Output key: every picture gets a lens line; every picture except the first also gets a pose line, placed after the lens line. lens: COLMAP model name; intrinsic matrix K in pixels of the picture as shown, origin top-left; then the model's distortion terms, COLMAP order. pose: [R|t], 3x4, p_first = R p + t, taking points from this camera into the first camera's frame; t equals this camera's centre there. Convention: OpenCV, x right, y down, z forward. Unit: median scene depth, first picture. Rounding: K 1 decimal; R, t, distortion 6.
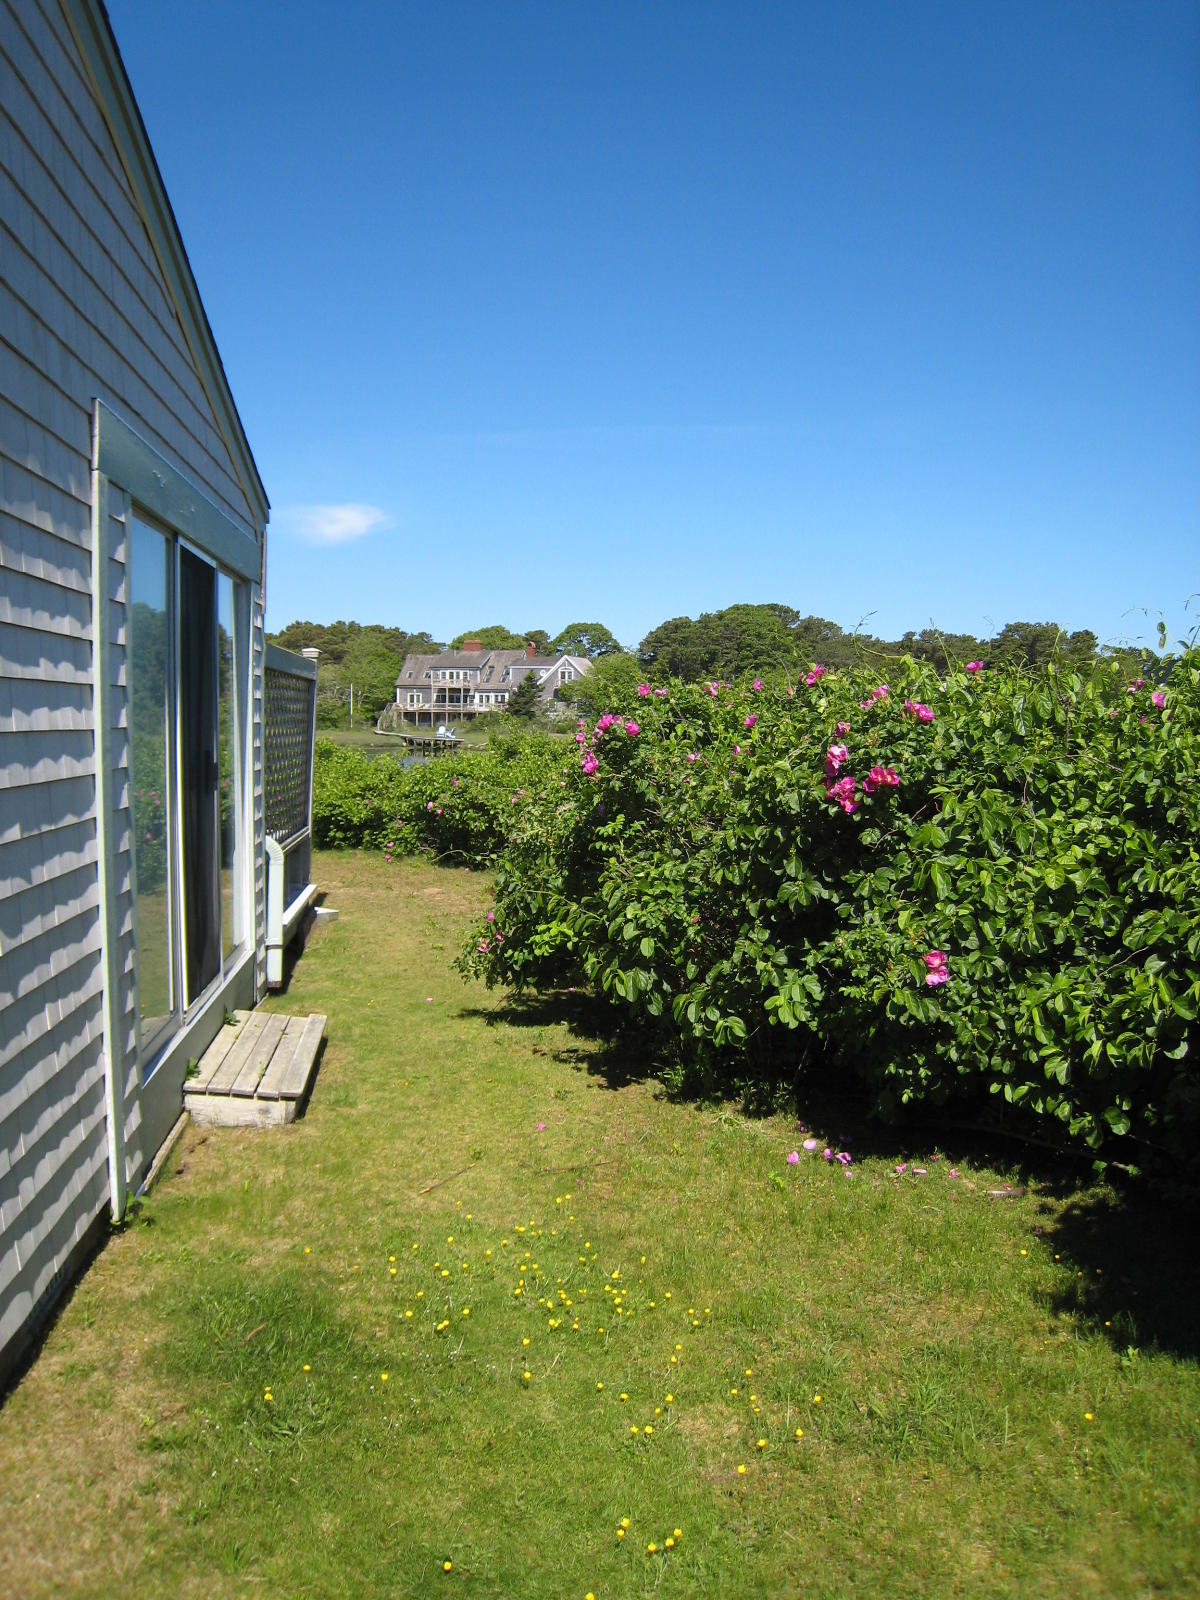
lens RADIAL K [[1299.8, 0, 594.1], [0, 1299.8, 790.1], [0, 0, 1]] dist [-0.162086, 0.099986]
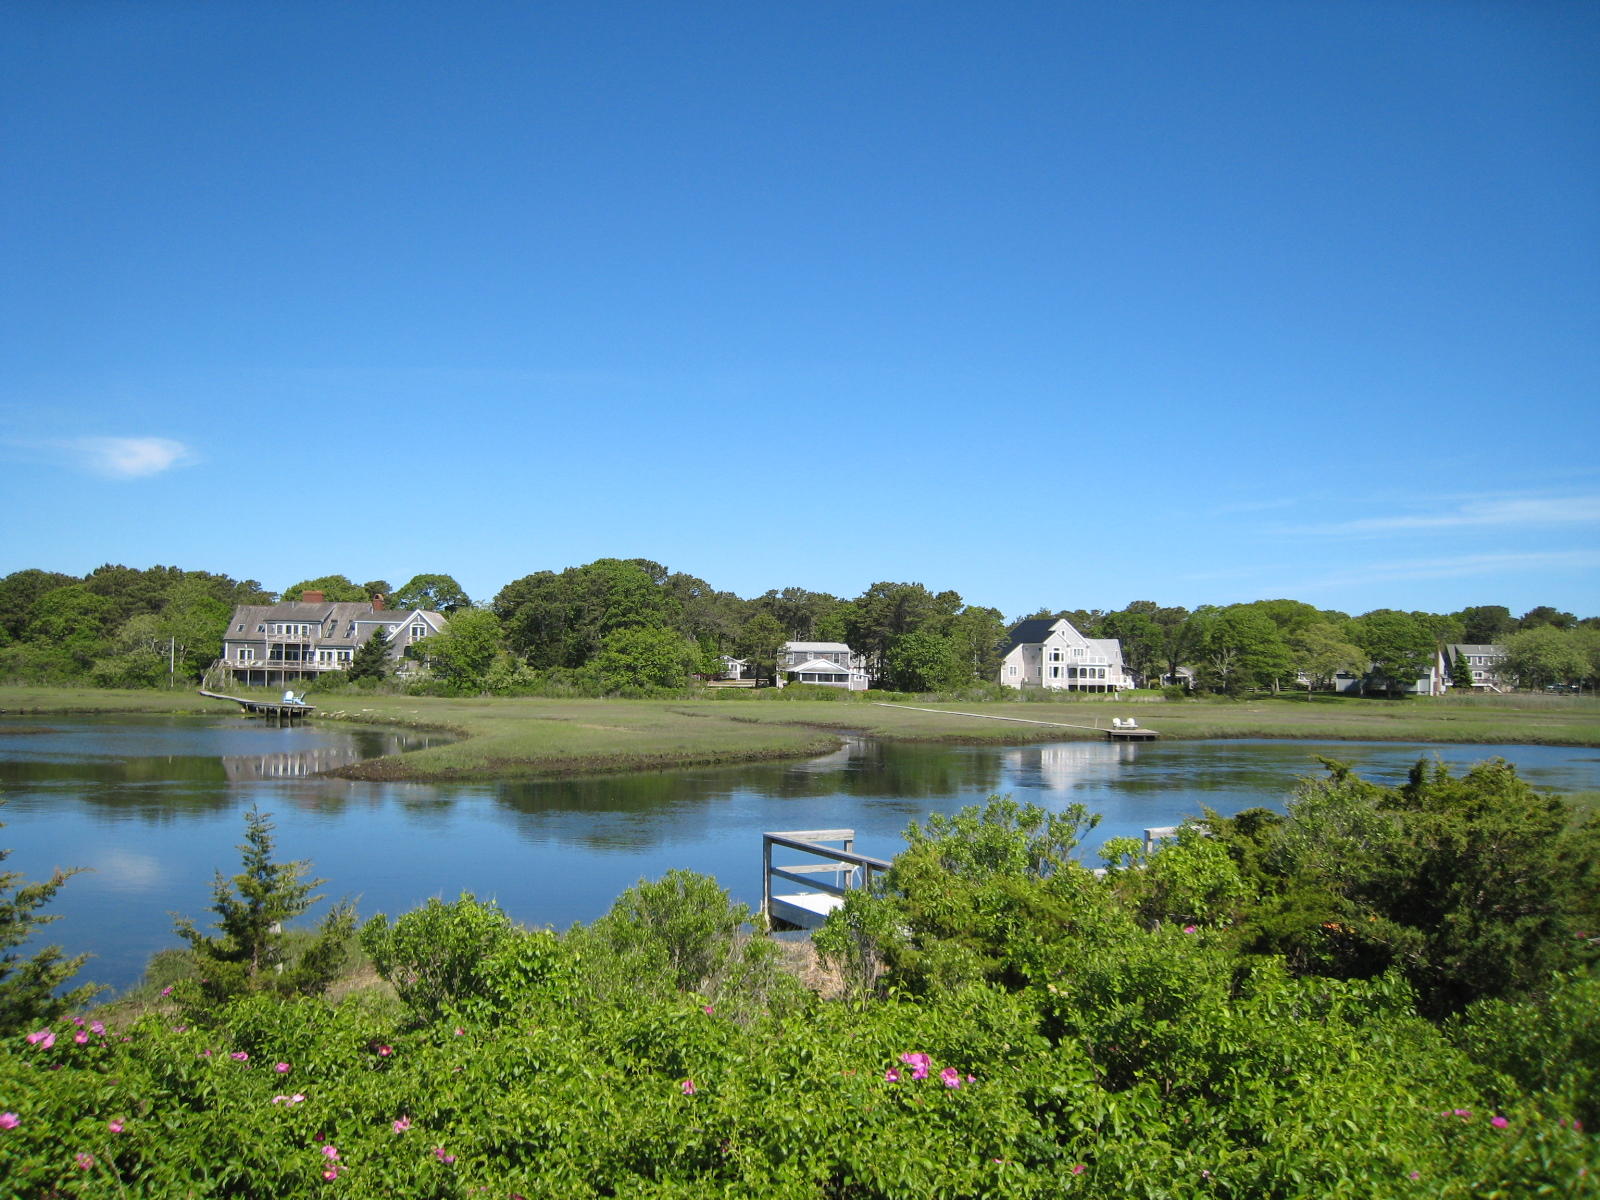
lens RADIAL K [[1299.8, 0, 777.5], [0, 1299.8, 628.8], [0, 0, 1]] dist [-0.162086, 0.099986]
pose [[0.961063, 0.013555, 0.275996, -0.027321], [0.010442, 0.996301, -0.085290, -0.010058], [-0.276131, 0.084851, 0.957367, 0.058827]]
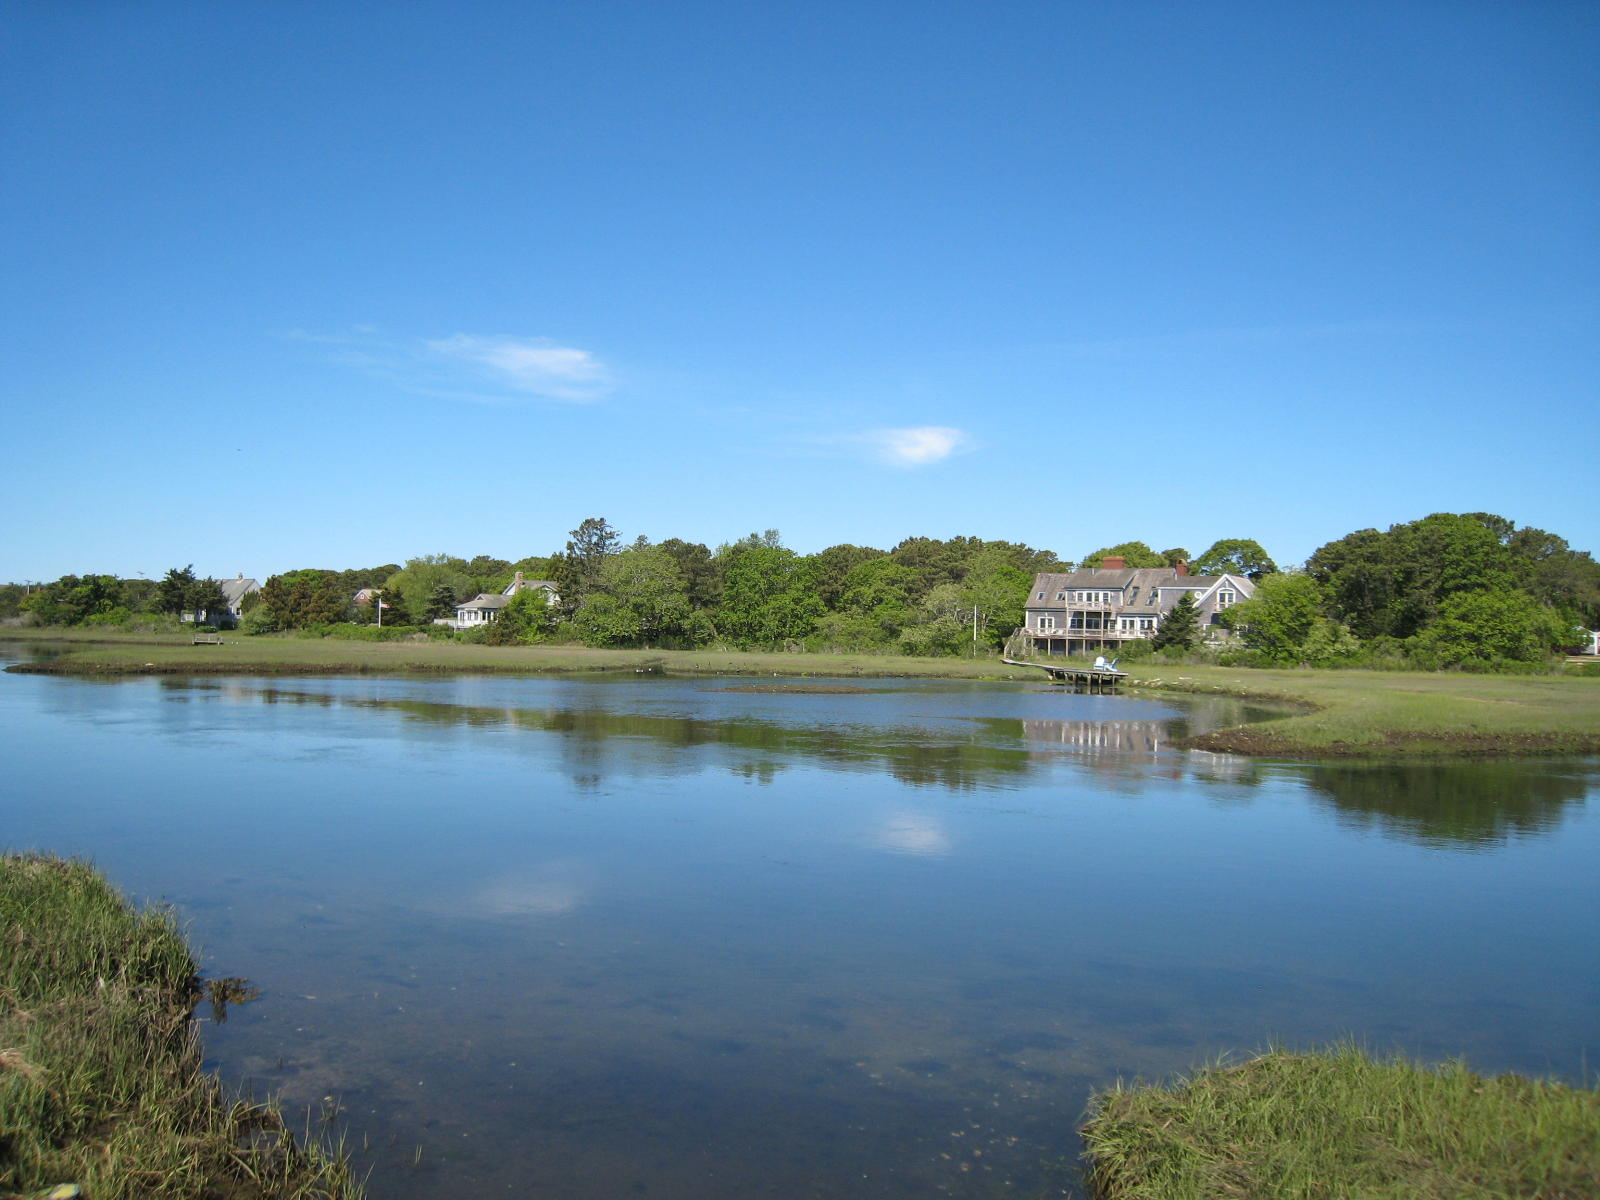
lens RADIAL K [[1299.8, 0, 781.3], [0, 1299.8, 628.1], [0, 0, 1]] dist [-0.162086, 0.099986]
pose [[0.954514, 0.010296, -0.297987, -0.049273], [-0.029984, 0.997652, -0.061573, -0.007971], [0.296654, 0.067707, 0.952582, 0.112356]]
